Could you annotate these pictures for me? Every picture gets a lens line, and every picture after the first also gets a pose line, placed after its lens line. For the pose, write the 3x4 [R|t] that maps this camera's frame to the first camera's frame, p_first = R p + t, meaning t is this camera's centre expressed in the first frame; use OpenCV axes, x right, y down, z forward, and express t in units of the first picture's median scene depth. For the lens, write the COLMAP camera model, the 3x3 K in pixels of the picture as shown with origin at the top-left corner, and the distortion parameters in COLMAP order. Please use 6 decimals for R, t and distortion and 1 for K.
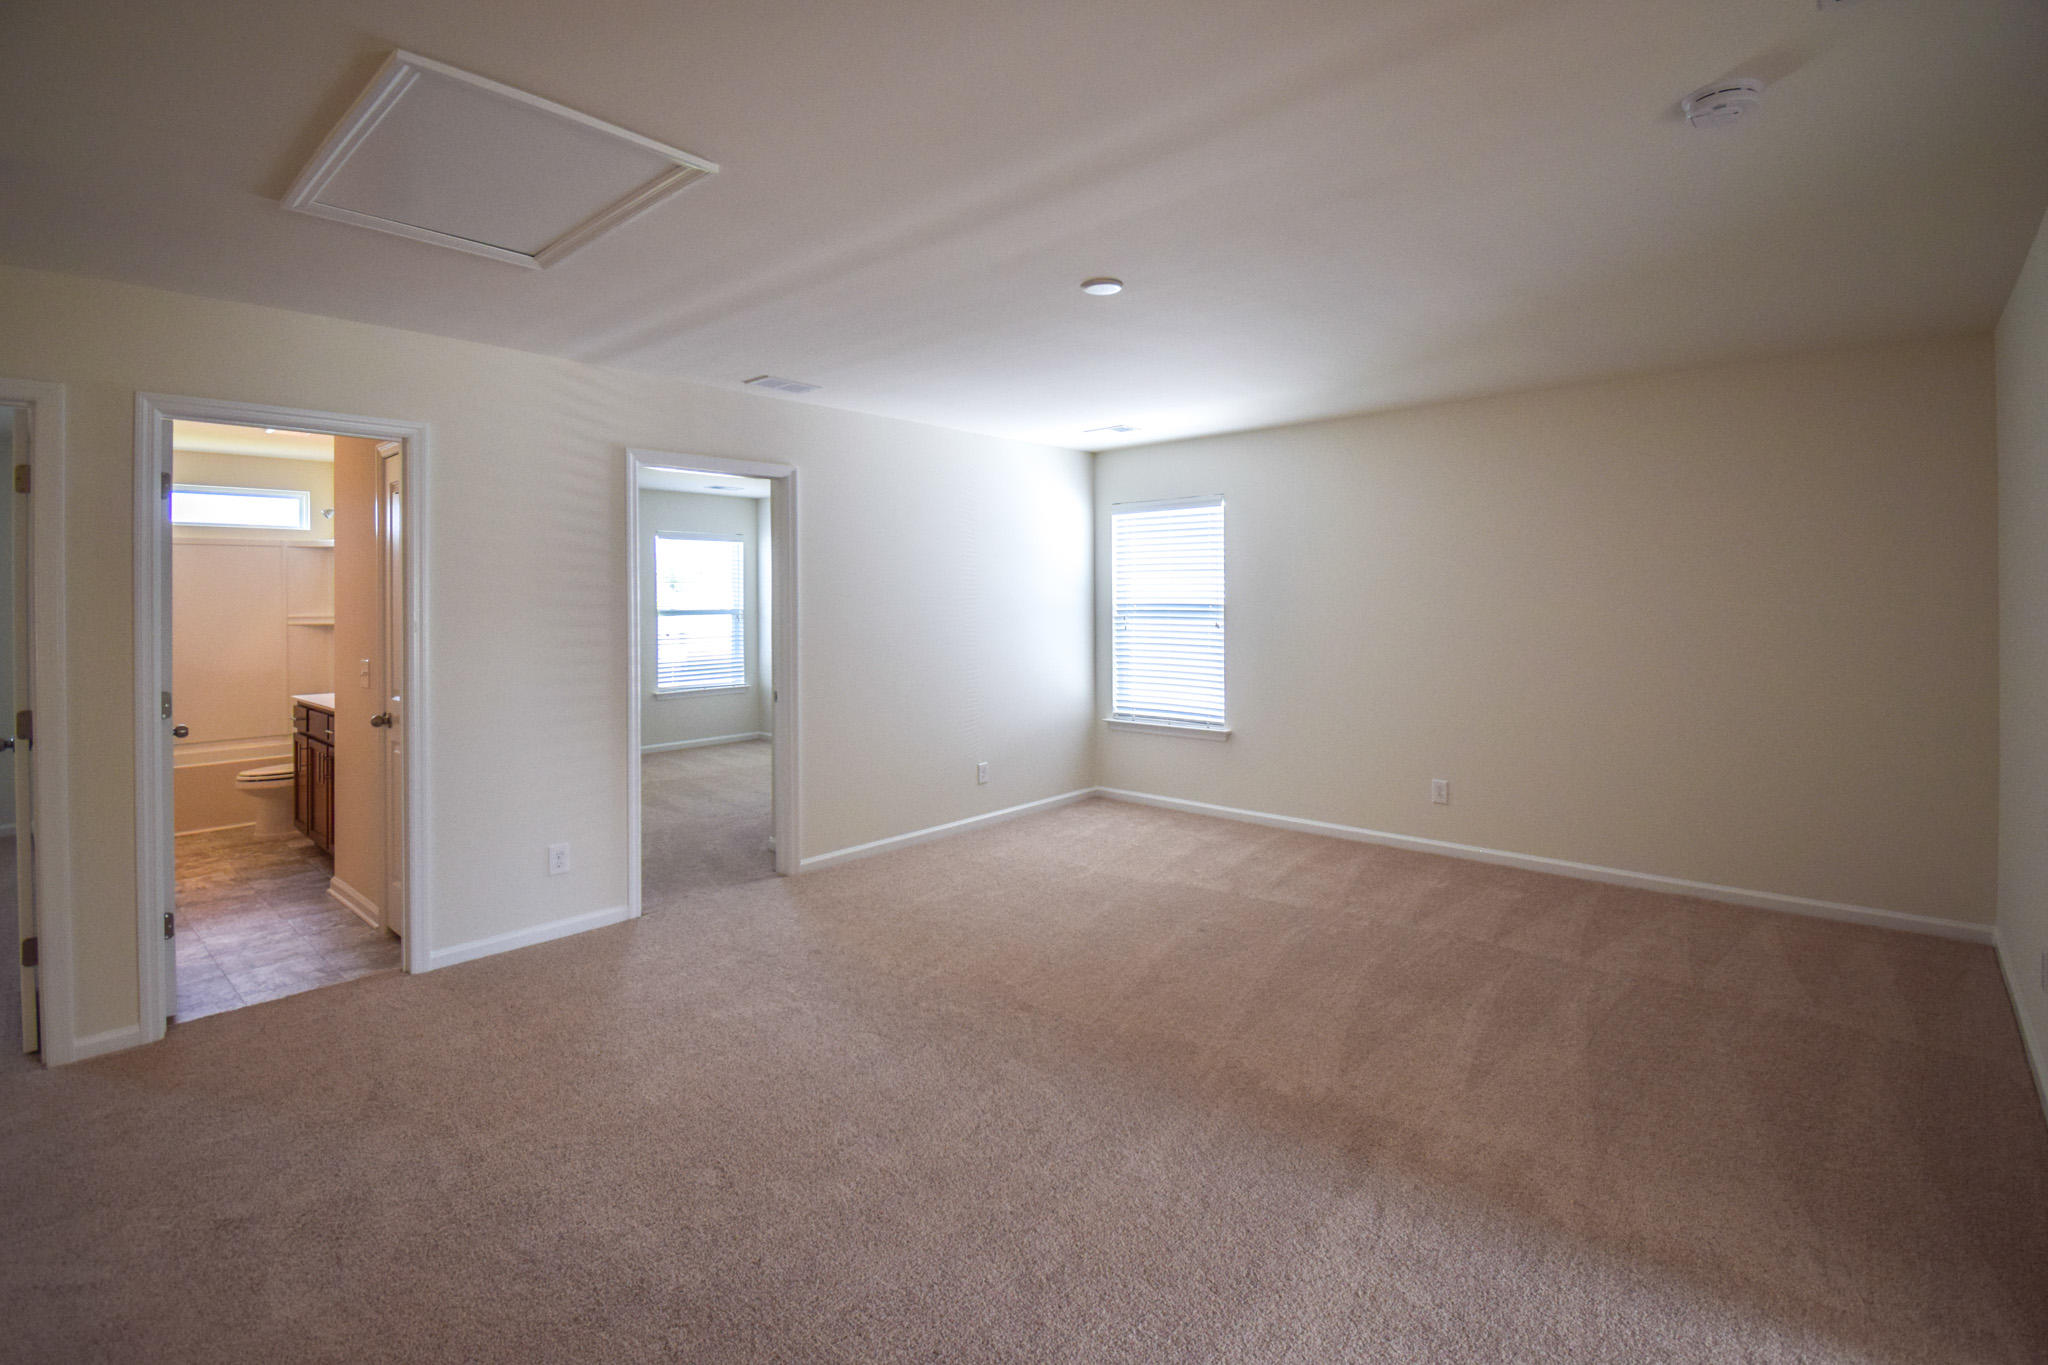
lens RADIAL K [[968.4, 0, 1030.2], [0, 968.4, 601.3], [0, 0, 1]] dist [0.019668, -0.021423]
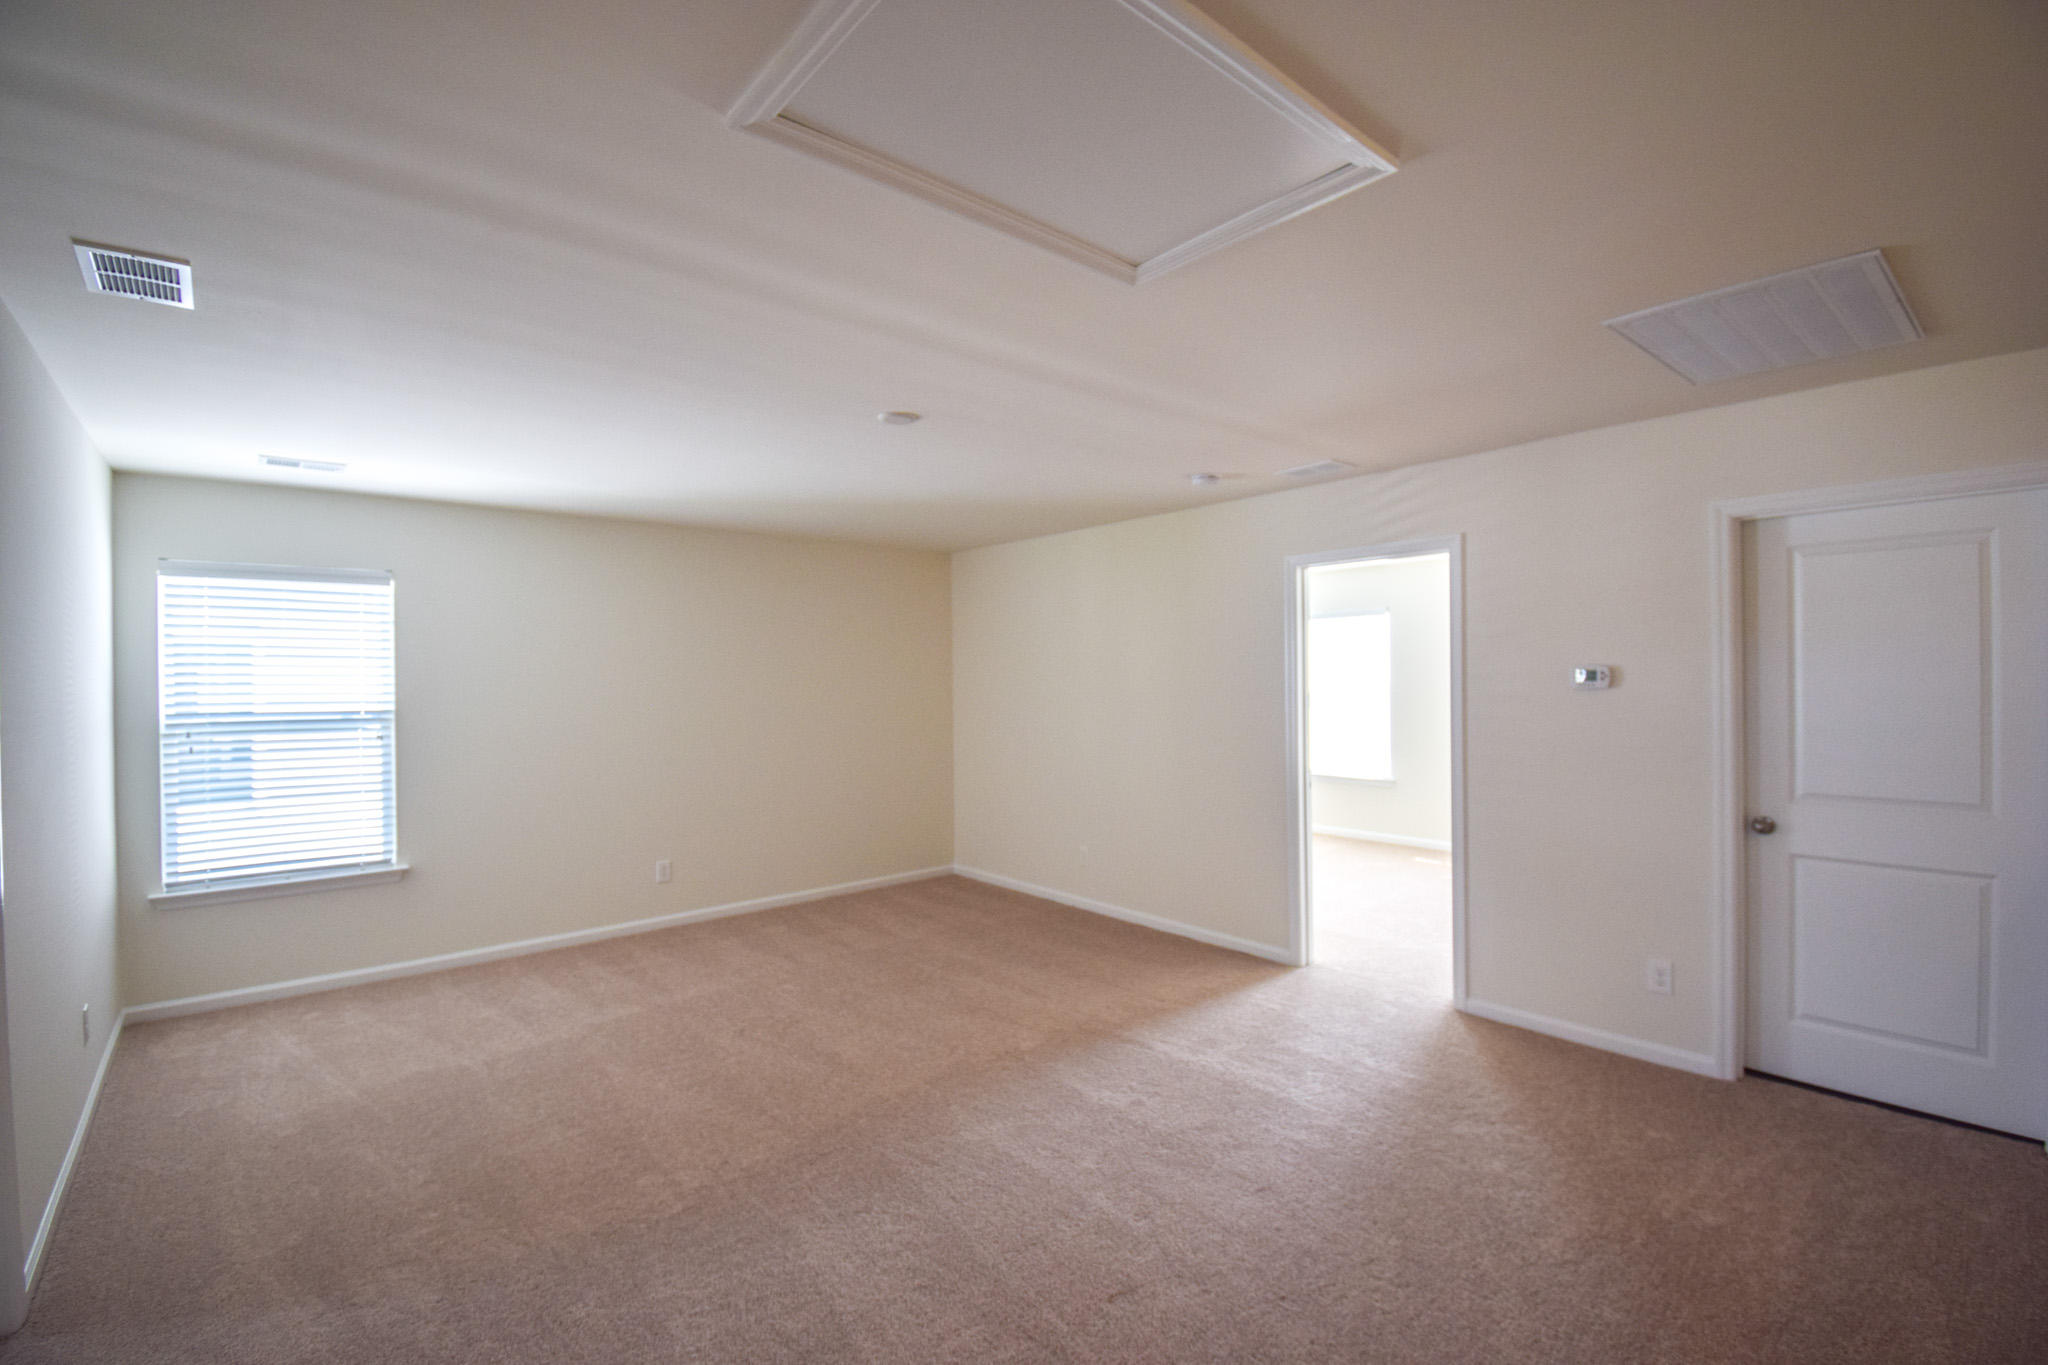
lens RADIAL K [[956.4, 0, 1007.5], [0, 956.4, 690.6], [0, 0, 1]] dist [0.018375, -0.026289]
pose [[0.111381, -0.003859, 0.993770, -0.527802], [0.015798, 0.999873, 0.002113, -0.006328], [-0.993652, 0.015464, 0.111428, 0.409510]]
